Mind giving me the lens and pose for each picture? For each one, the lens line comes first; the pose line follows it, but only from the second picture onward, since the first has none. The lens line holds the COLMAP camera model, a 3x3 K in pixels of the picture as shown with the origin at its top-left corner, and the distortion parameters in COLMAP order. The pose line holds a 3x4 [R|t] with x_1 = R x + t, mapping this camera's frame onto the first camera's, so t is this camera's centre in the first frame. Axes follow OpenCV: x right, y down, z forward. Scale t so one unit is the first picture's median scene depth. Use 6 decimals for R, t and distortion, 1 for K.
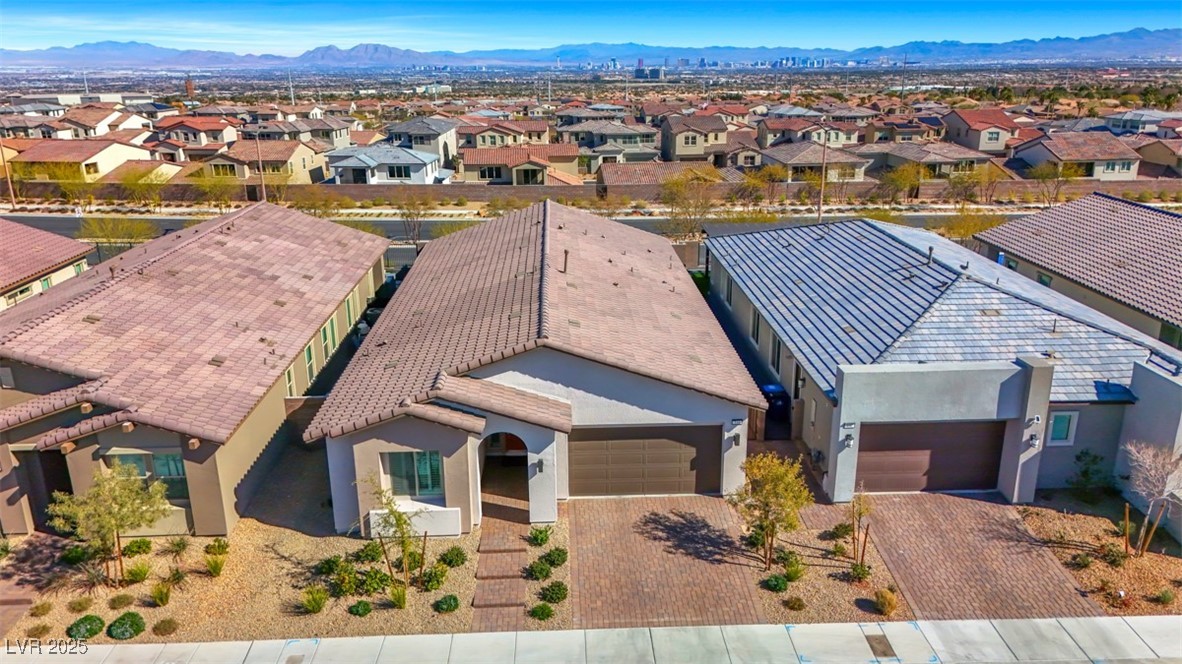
lens RADIAL K [[872.7, 0, 593.0], [0, 872.7, 332.2], [0, 0, 1]] dist [0.071370, -0.072745]
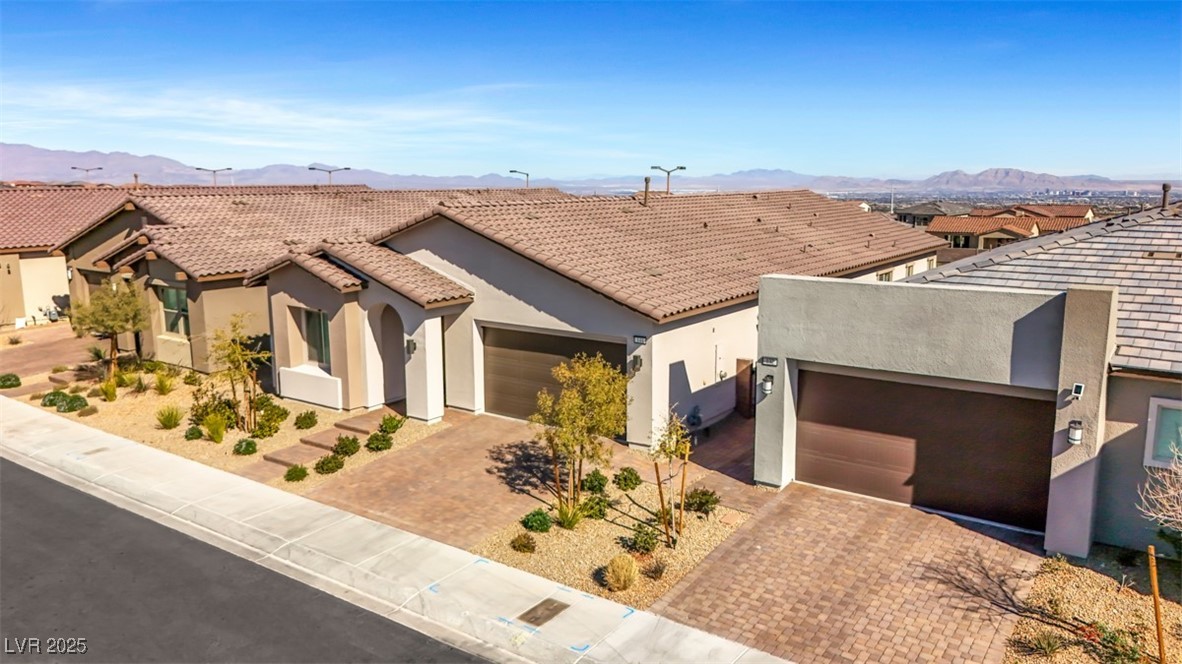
lens RADIAL K [[881.2, 0, 591.0], [0, 881.2, 332.0], [0, 0, 1]] dist [0.028343, -0.000092]
pose [[0.788065, 0.111855, -0.605345, 0.142193], [-0.191756, 0.979033, -0.068732, 0.037841], [0.584965, 0.170244, 0.792990, 0.092870]]
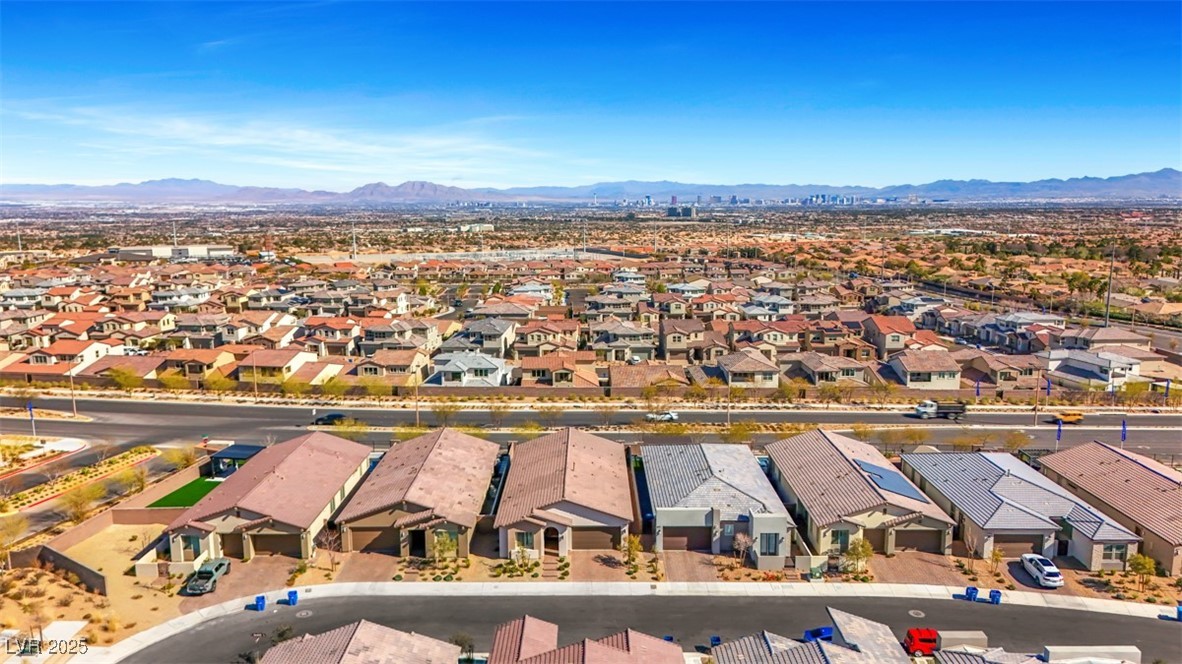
lens RADIAL K [[872.7, 0, 593.0], [0, 872.7, 332.2], [0, 0, 1]] dist [0.071370, -0.072745]
pose [[0.999180, 0.009444, -0.039380, 0.040770], [-0.015053, 0.989364, -0.144677, -0.031732], [0.037595, 0.145151, 0.988695, -0.546732]]
